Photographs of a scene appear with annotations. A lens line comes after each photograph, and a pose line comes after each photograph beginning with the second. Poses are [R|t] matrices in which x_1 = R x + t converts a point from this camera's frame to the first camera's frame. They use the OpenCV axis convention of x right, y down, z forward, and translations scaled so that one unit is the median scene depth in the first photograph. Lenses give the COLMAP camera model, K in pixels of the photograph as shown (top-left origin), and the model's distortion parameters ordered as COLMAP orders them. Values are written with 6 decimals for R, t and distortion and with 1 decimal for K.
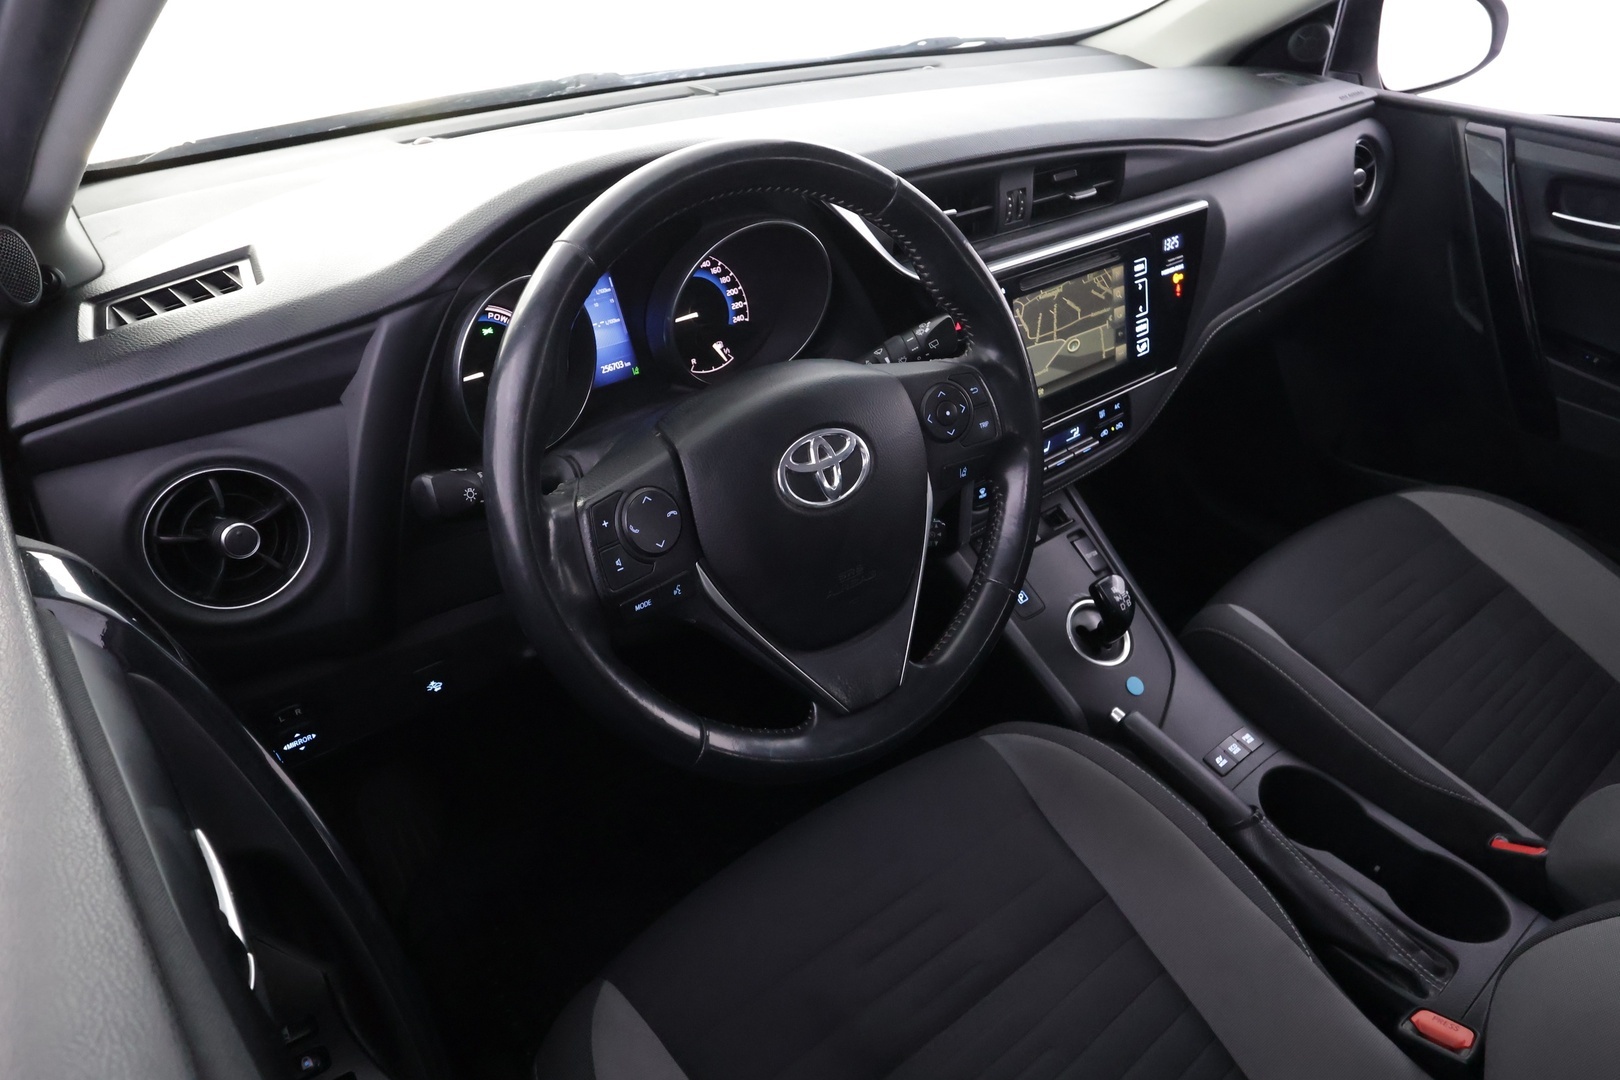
lens RADIAL K [[997.7, 0, 809.3], [0, 997.7, 541.4], [0, 0, 1]] dist [0.002100, 0.002292]
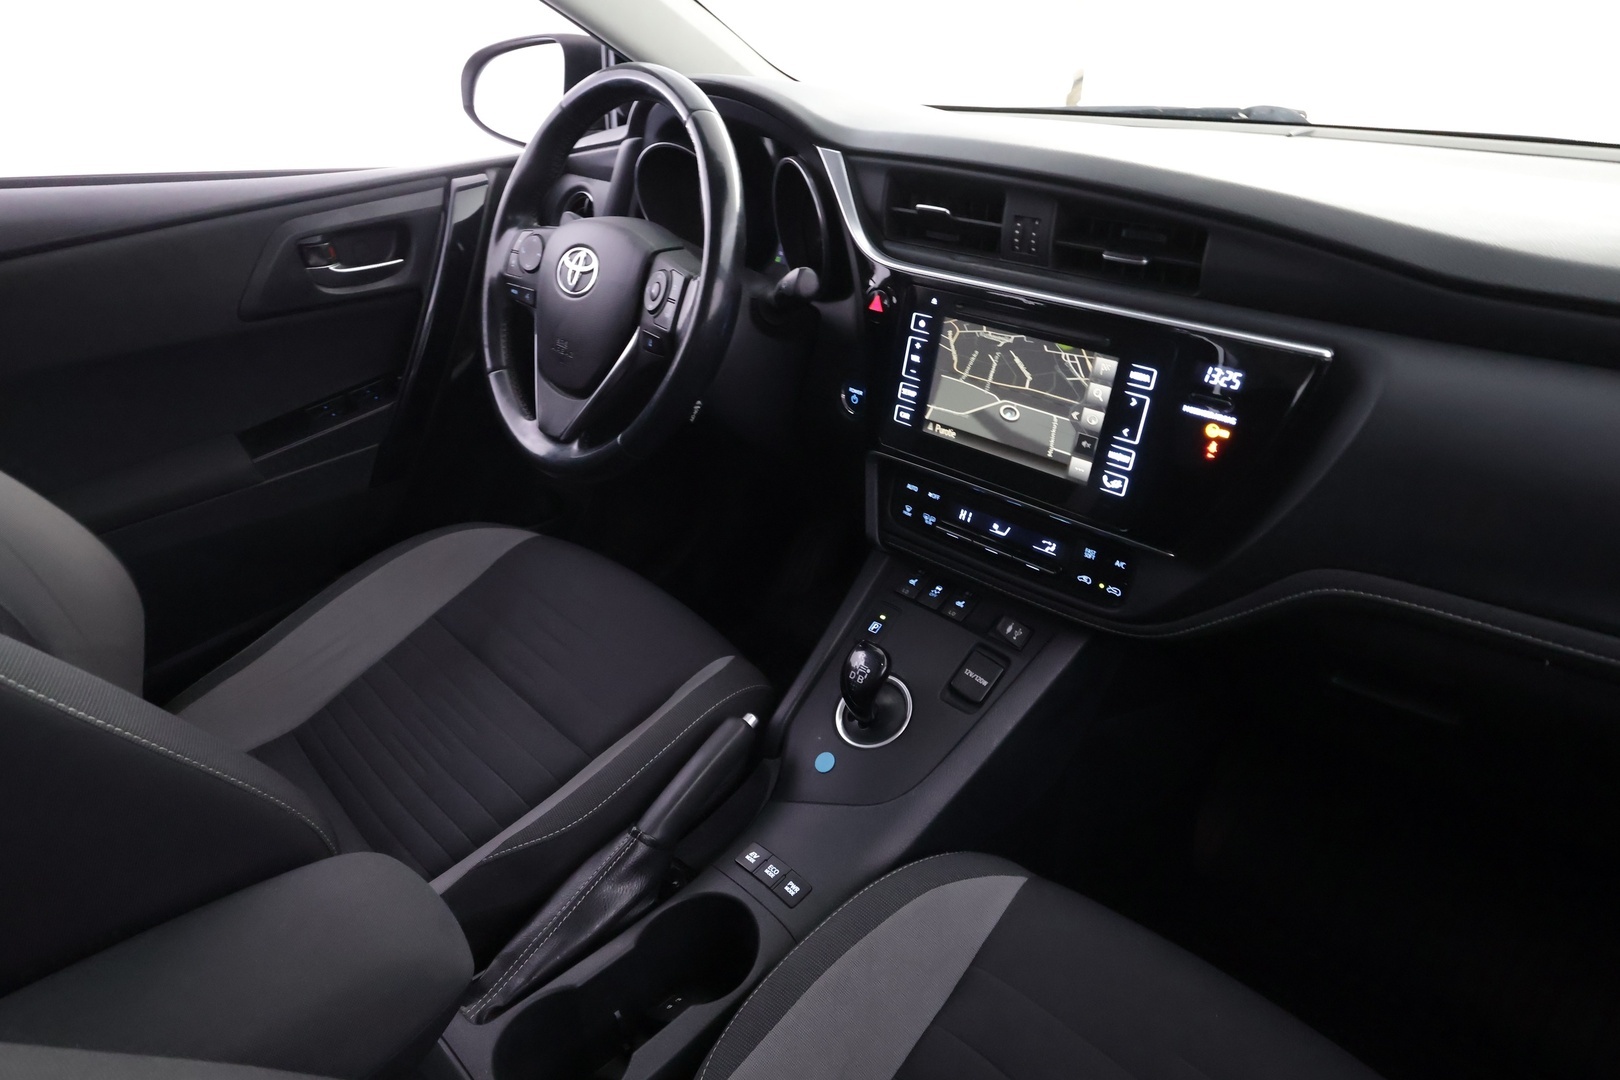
lens RADIAL K [[997.7, 0, 807.4], [0, 997.7, 537.5], [0, 0, 1]] dist [0.002100, 0.002292]
pose [[0.090331, 0.470882, -0.877560, 0.978260], [-0.537333, 0.764947, 0.355146, -0.304745], [0.838518, 0.439462, 0.322119, 0.596477]]
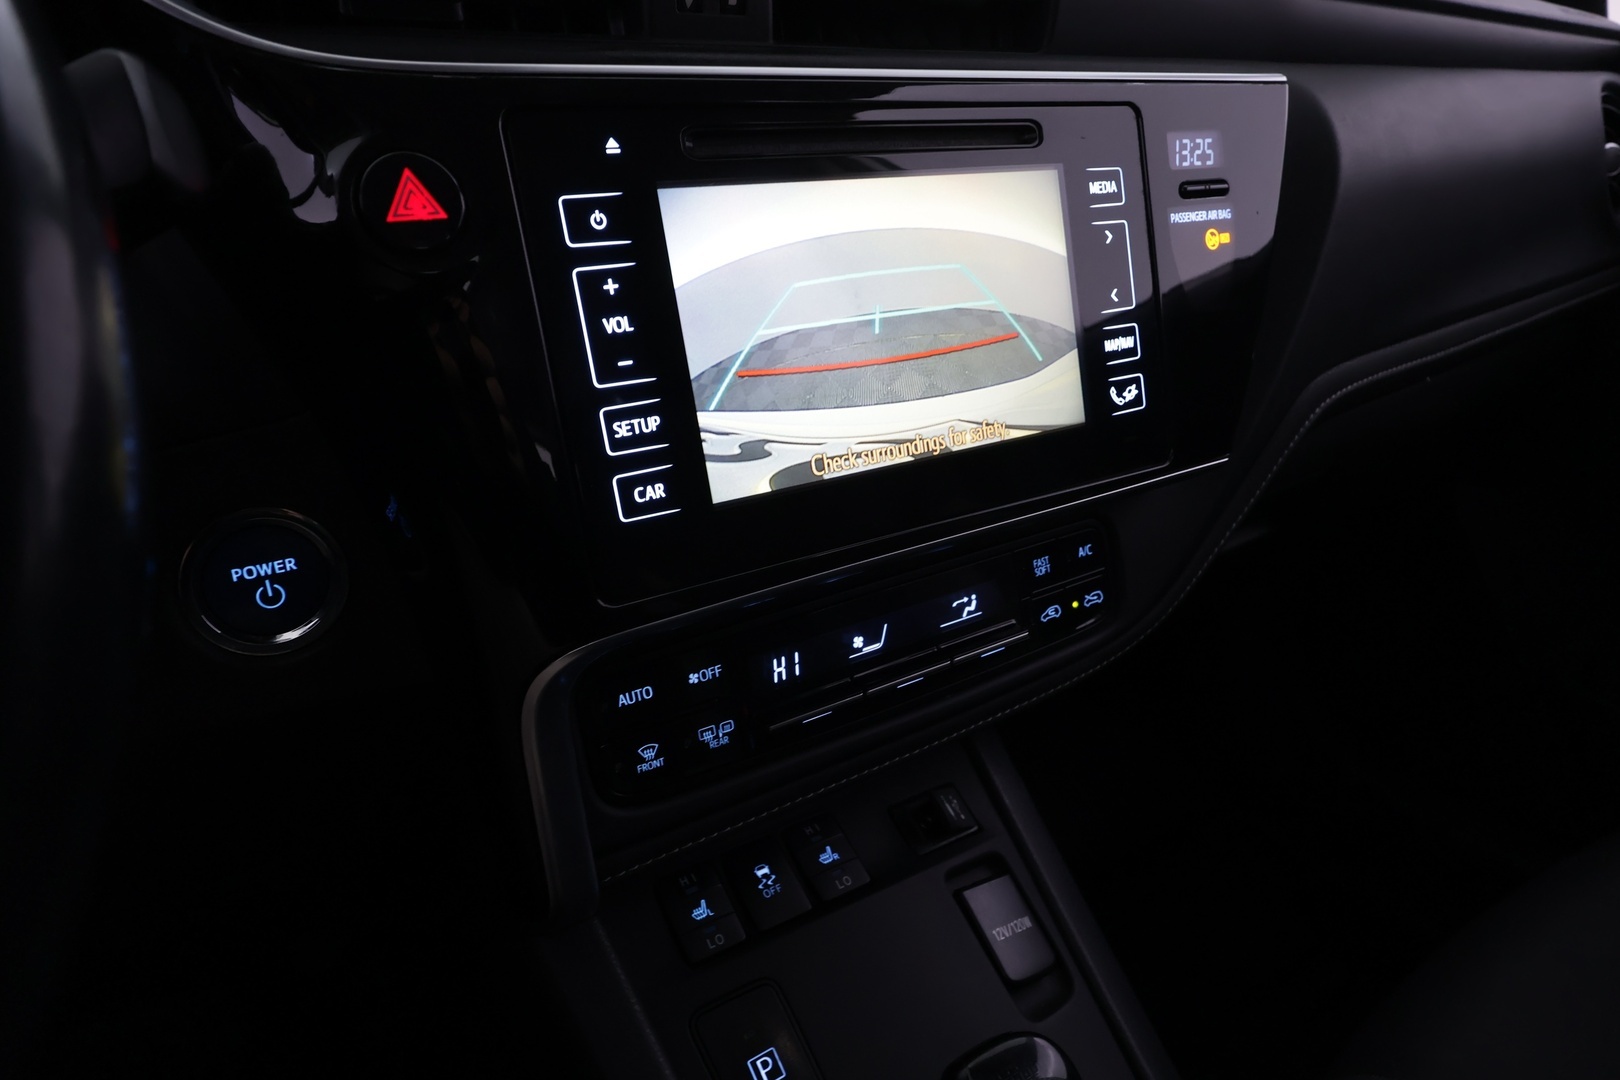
lens RADIAL K [[997.7, 0, 809.8], [0, 997.7, 540.7], [0, 0, 1]] dist [0.002100, 0.002292]
pose [[0.992195, 0.025022, -0.122160, 0.260671], [-0.050011, 0.977269, -0.206021, -0.051251], [0.114228, 0.210522, 0.970893, 0.619497]]
